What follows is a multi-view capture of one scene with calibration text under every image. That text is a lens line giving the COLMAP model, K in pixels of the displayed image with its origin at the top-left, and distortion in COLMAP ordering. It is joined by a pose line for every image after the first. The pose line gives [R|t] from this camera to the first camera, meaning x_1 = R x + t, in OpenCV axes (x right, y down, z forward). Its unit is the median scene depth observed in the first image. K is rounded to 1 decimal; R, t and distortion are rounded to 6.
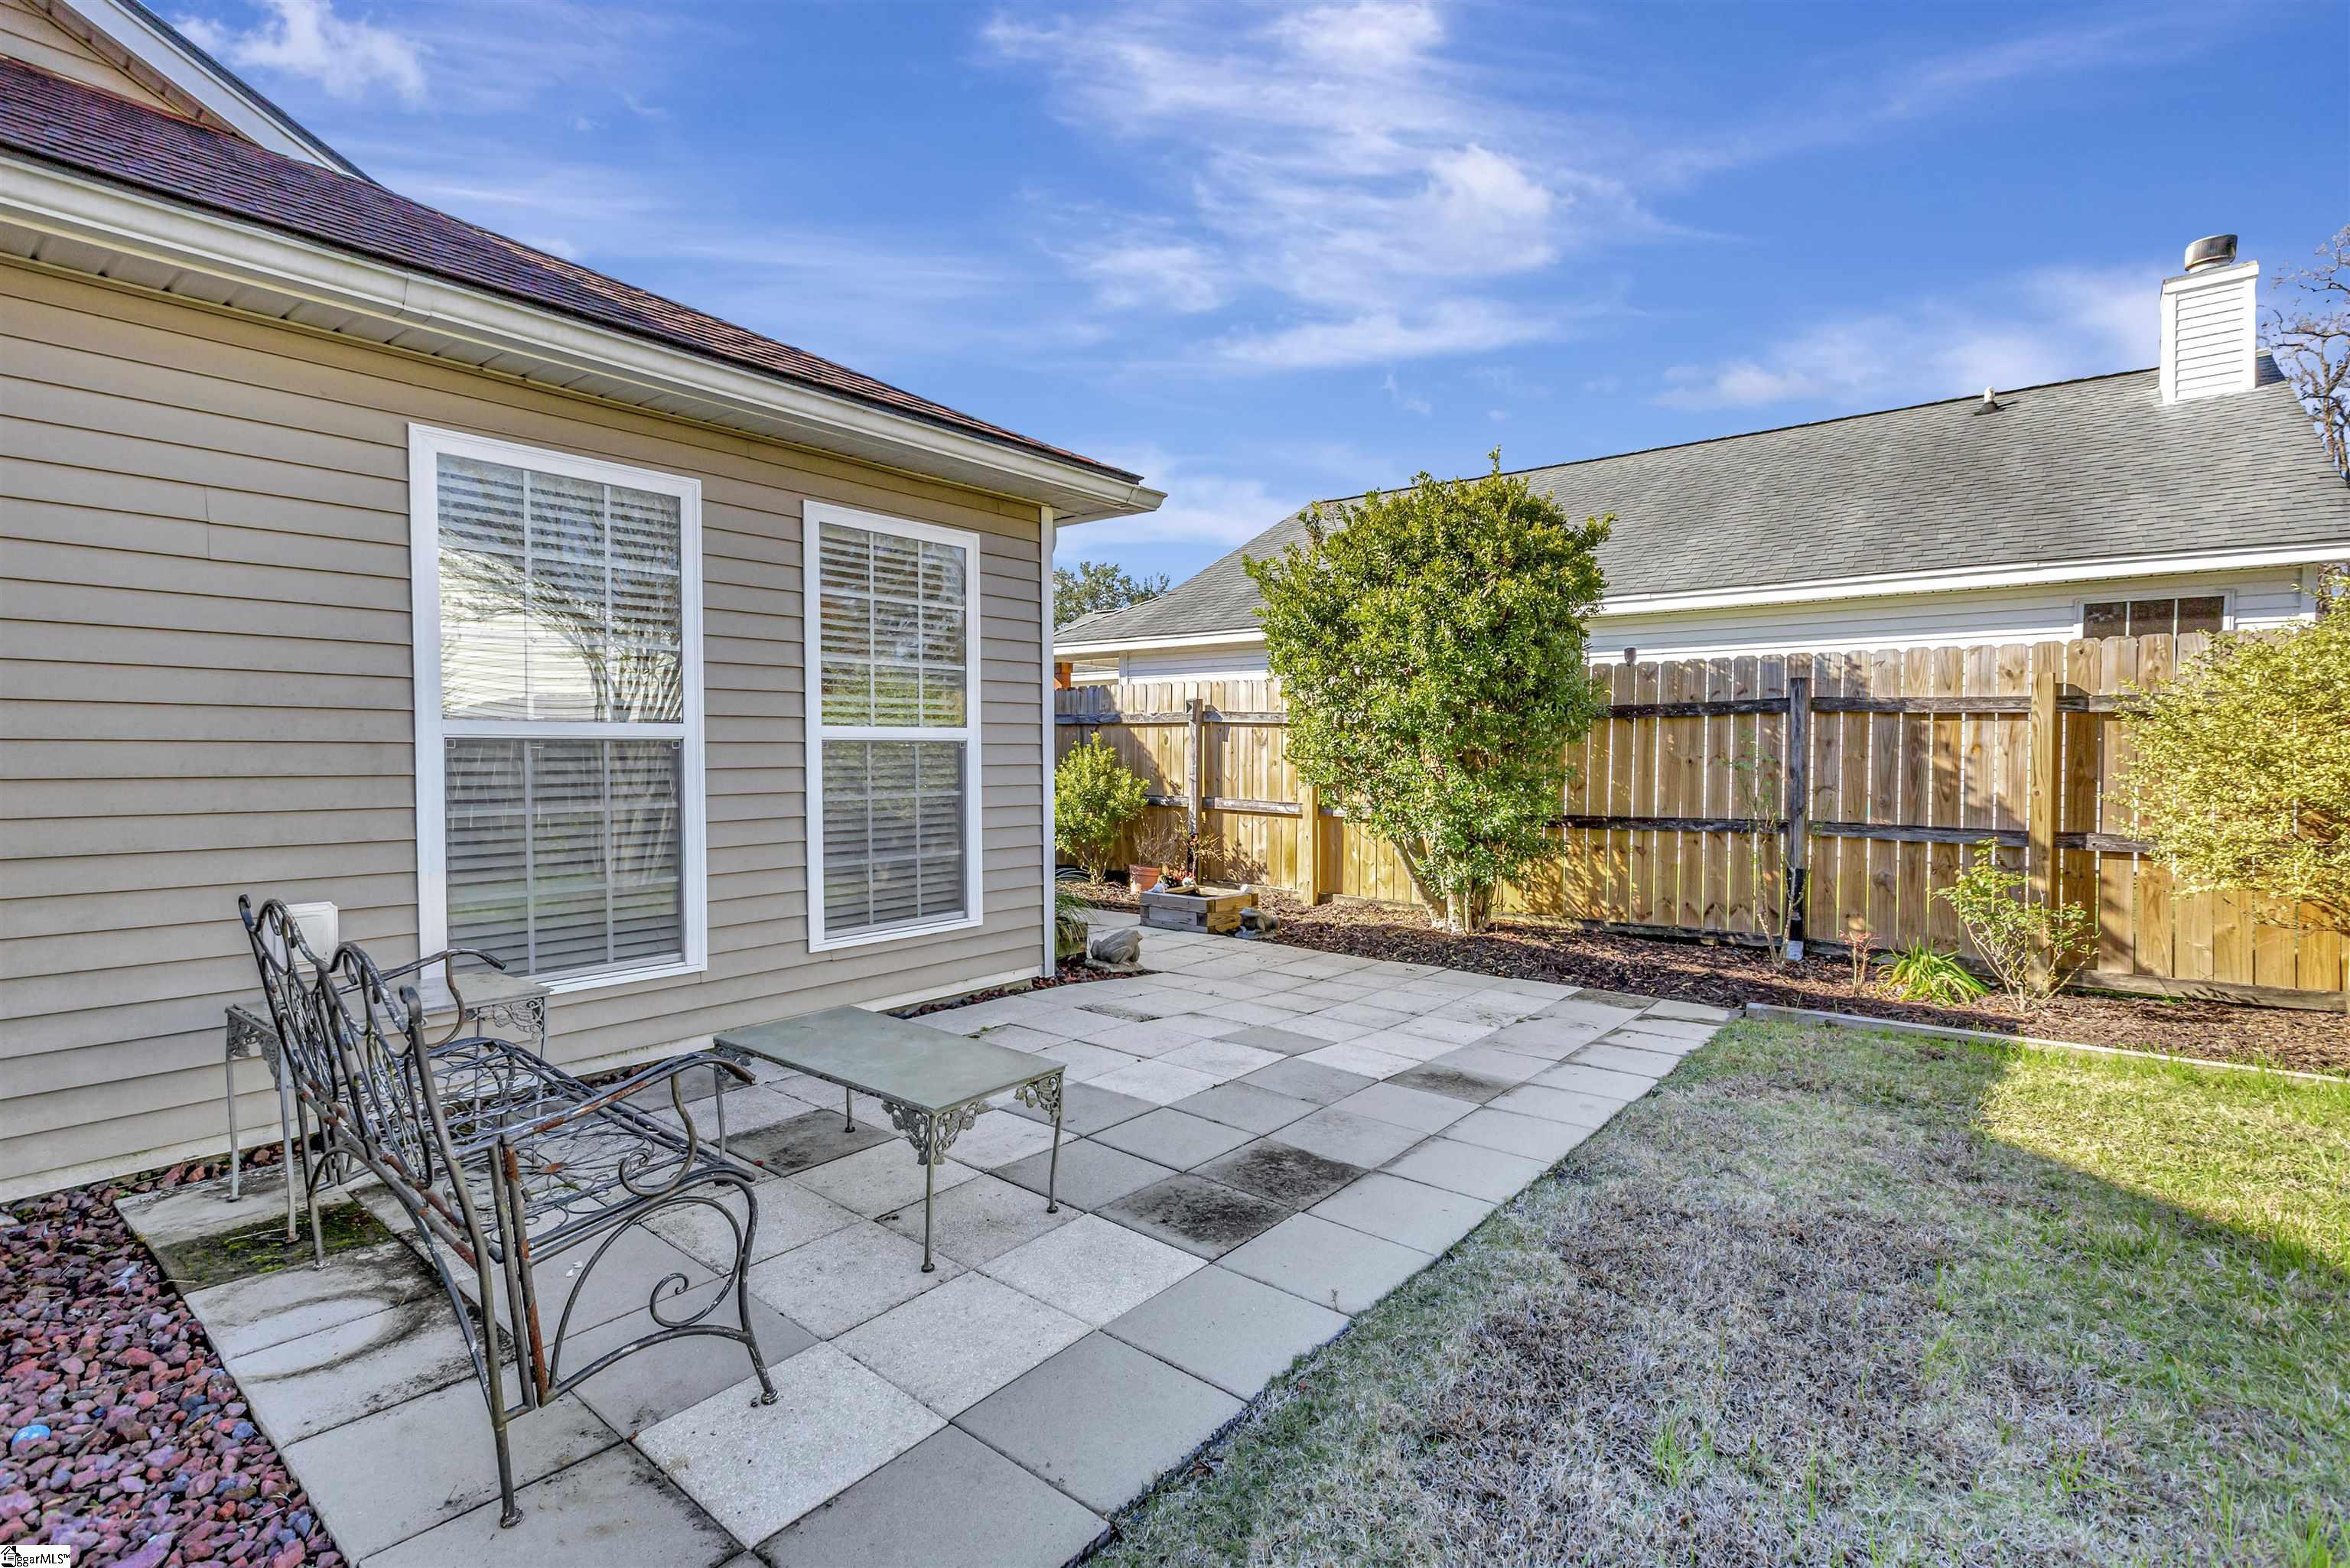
lens RADIAL K [[1070.9, 0, 1176.5], [0, 1070.9, 784.3], [0, 0, 1]] dist [0.000198, 0.000644]
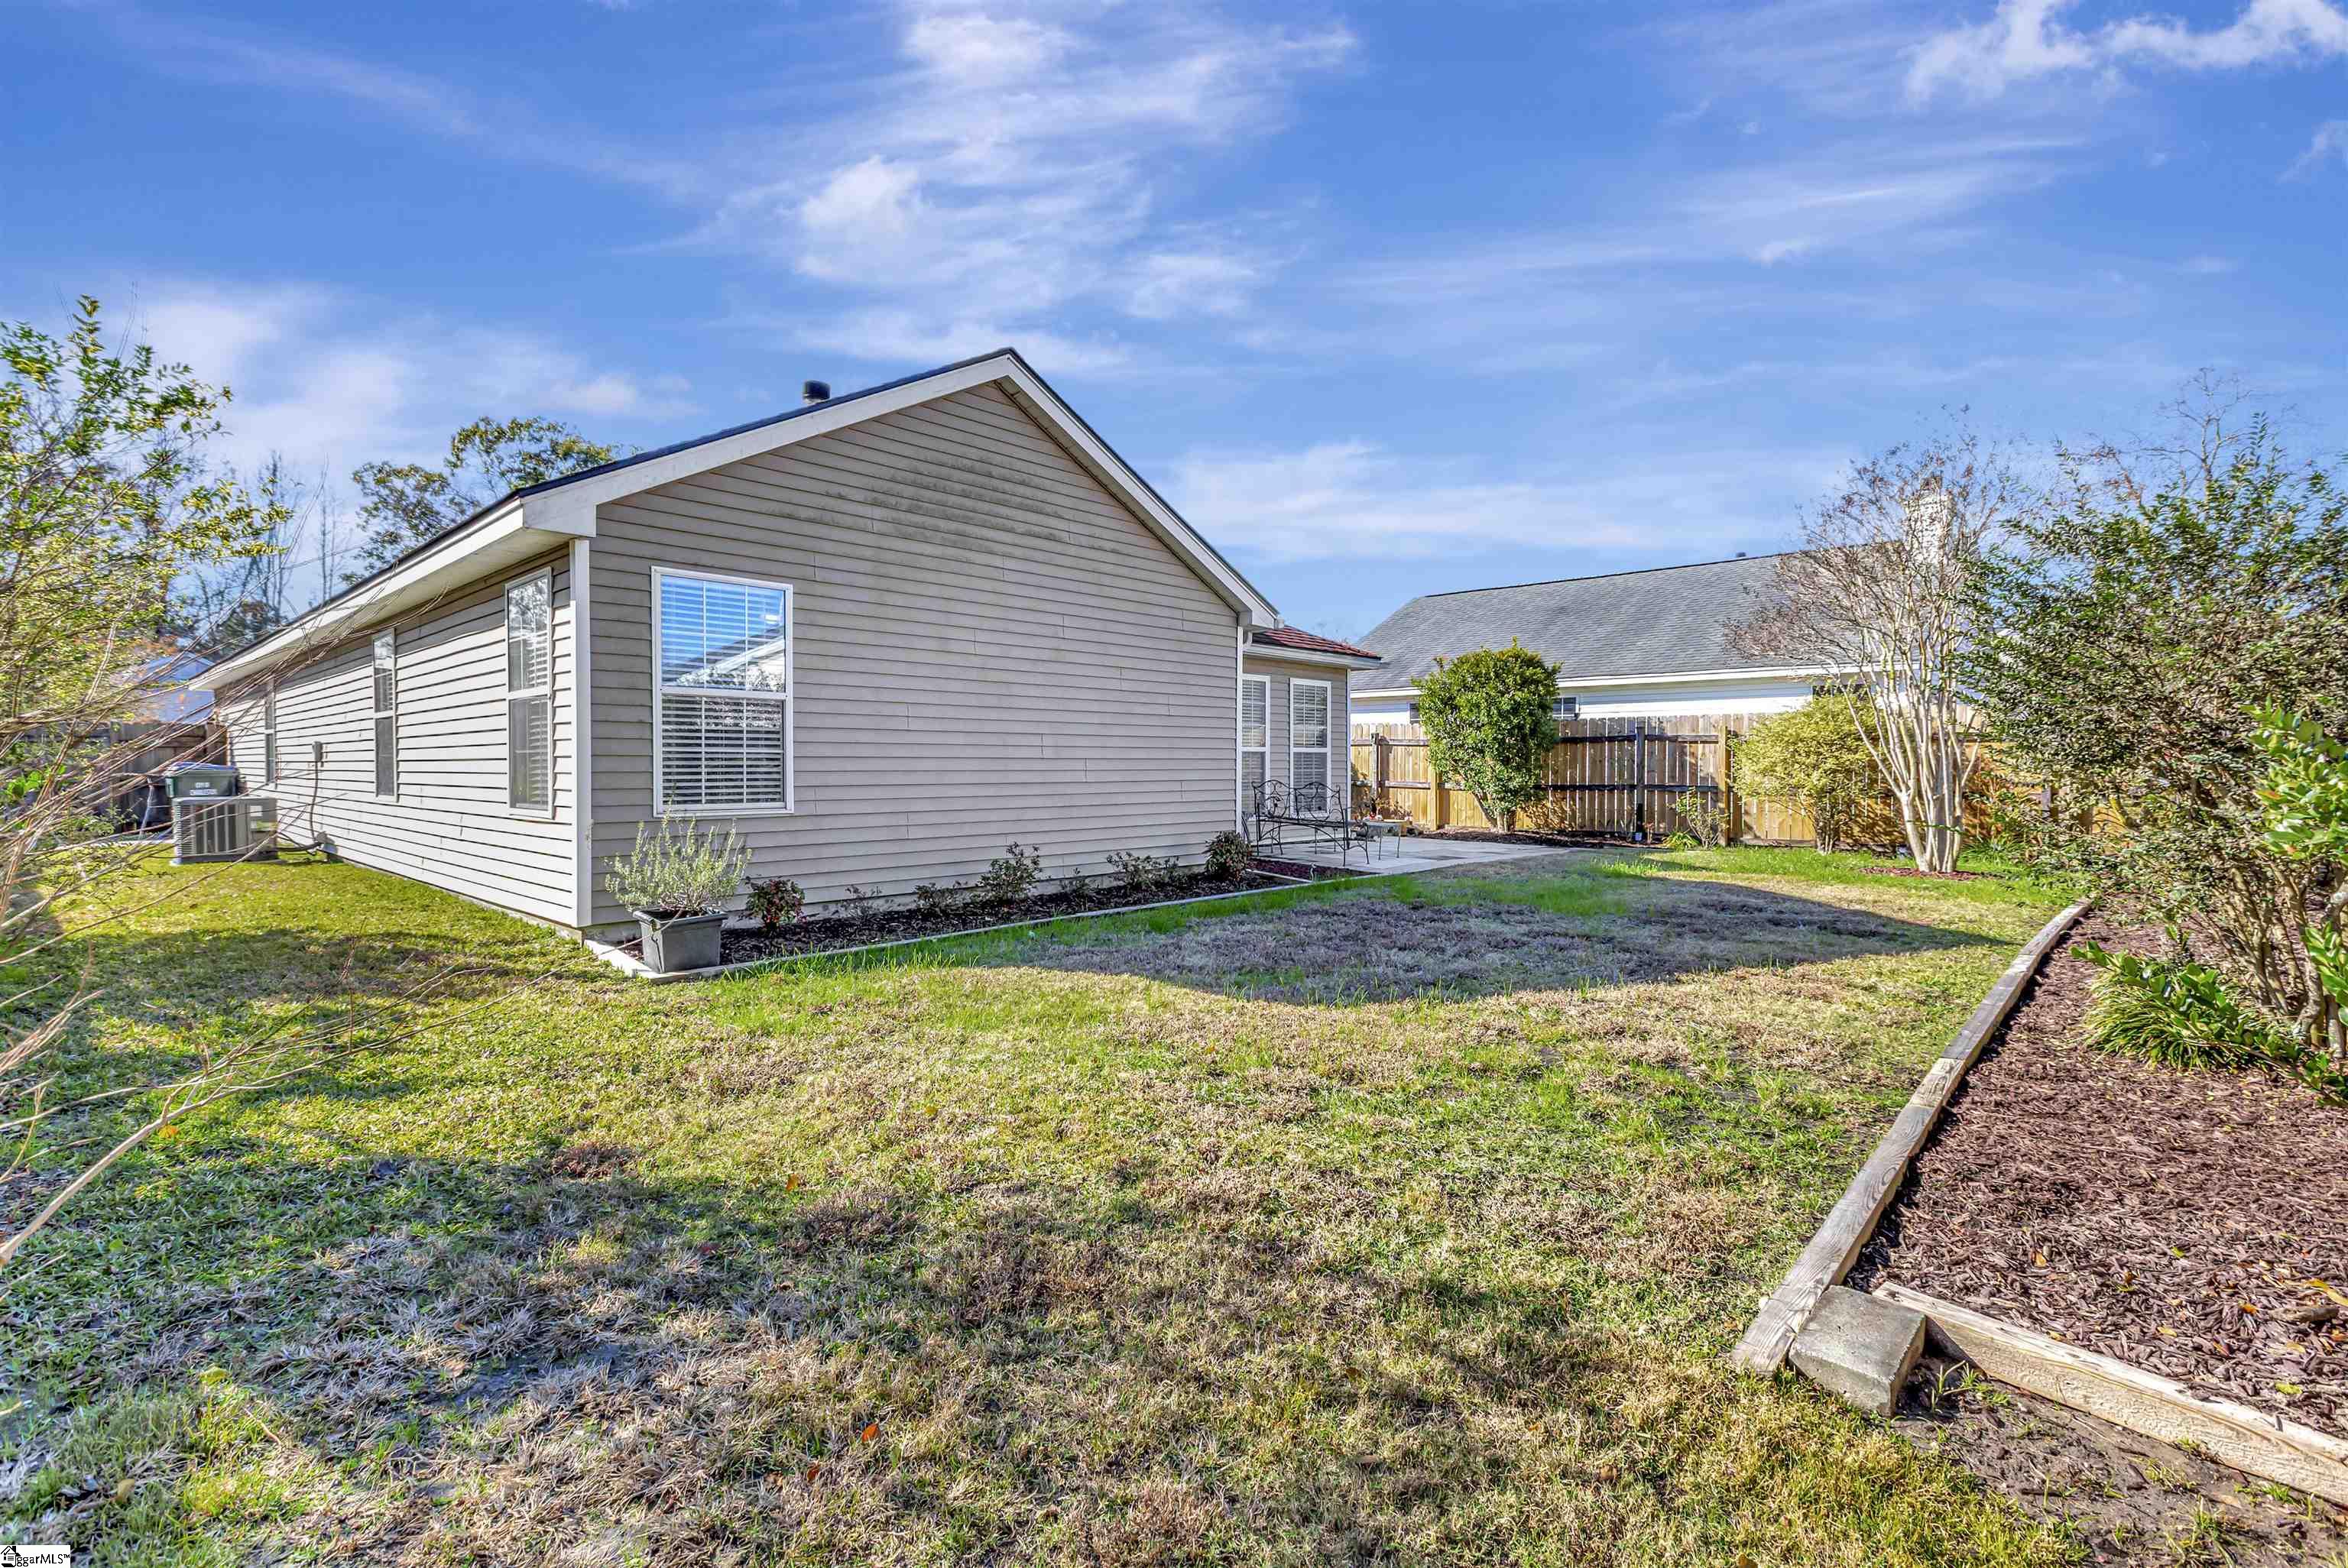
lens RADIAL K [[1069.9, 0, 1176.7], [0, 1069.9, 778.8], [0, 0, 1]] dist [0.000198, 0.000644]
pose [[0.997929, 0.000000, -0.064332, -0.328931], [-0.001293, 0.999798, -0.020065, 0.072067], [0.064319, 0.020106, 0.997727, -1.530656]]
